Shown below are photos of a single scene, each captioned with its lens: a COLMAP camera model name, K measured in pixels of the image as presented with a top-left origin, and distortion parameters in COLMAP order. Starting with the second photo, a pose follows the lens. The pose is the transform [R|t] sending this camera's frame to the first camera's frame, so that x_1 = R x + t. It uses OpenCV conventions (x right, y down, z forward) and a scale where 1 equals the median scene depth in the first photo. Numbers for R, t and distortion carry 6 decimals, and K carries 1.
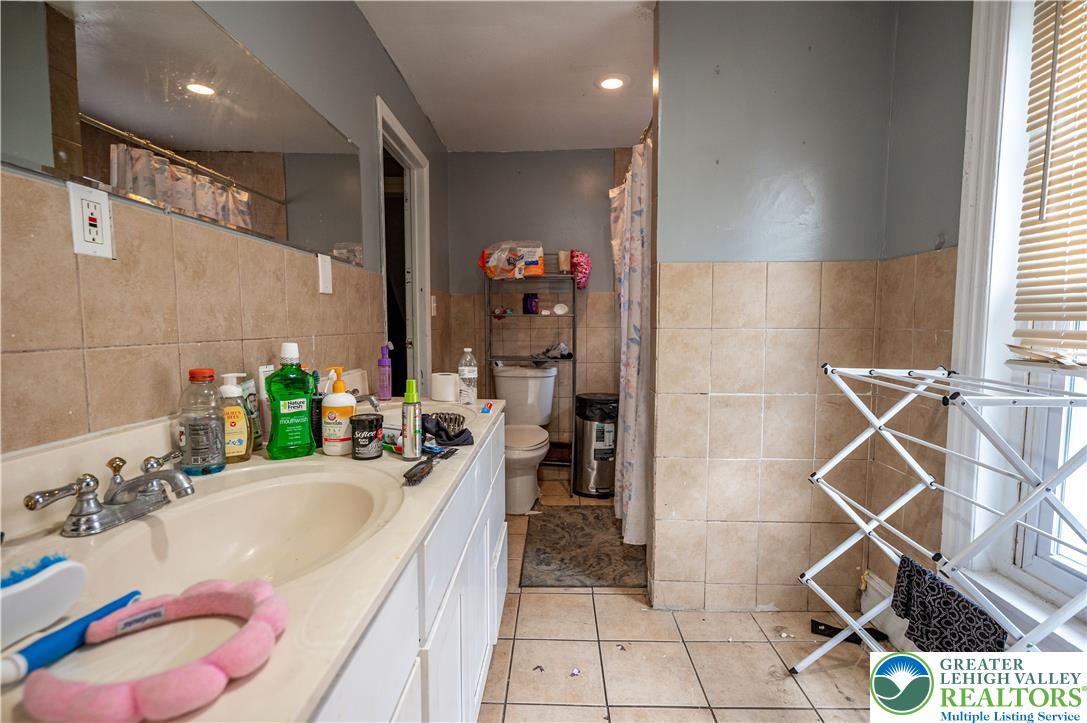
lens RADIAL K [[492.1, 0, 540.7], [0, 492.1, 360.0], [0, 0, 1]] dist [-0.003957, 0.001329]
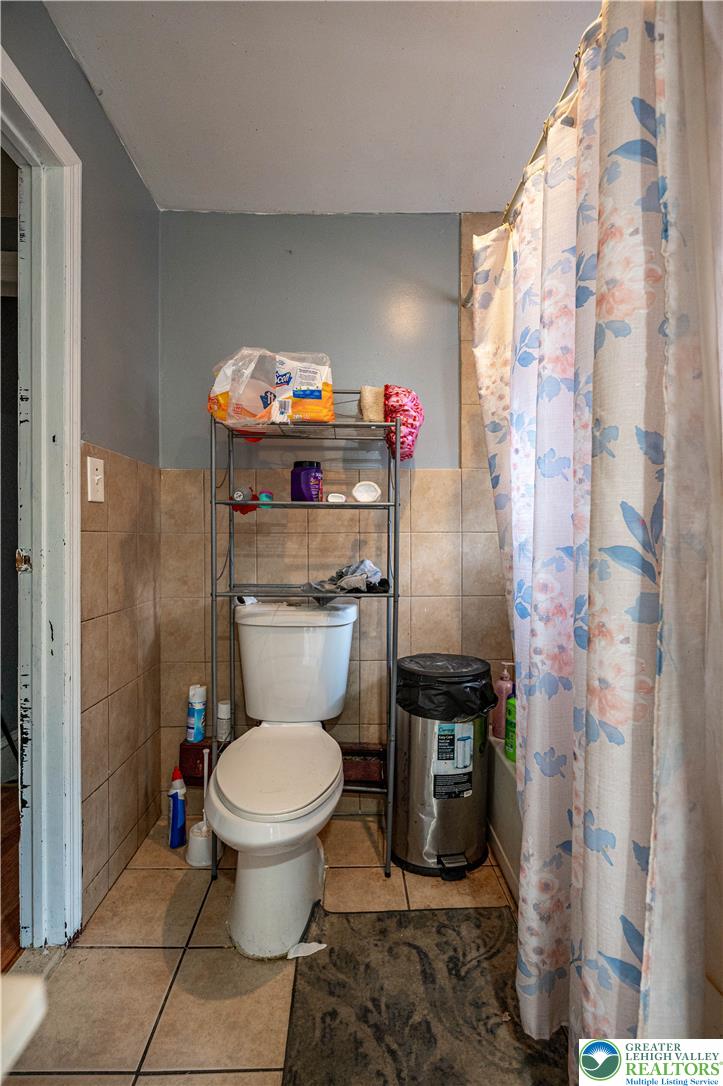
lens RADIAL K [[491.6, 0, 355.2], [0, 491.6, 543.8], [0, 0, 1]] dist [-0.003957, 0.001329]
pose [[0.998834, 0.004410, 0.048076, 0.005109], [-0.001243, 0.997838, -0.065704, -0.018177], [-0.048262, 0.065568, 0.996680, 0.497729]]
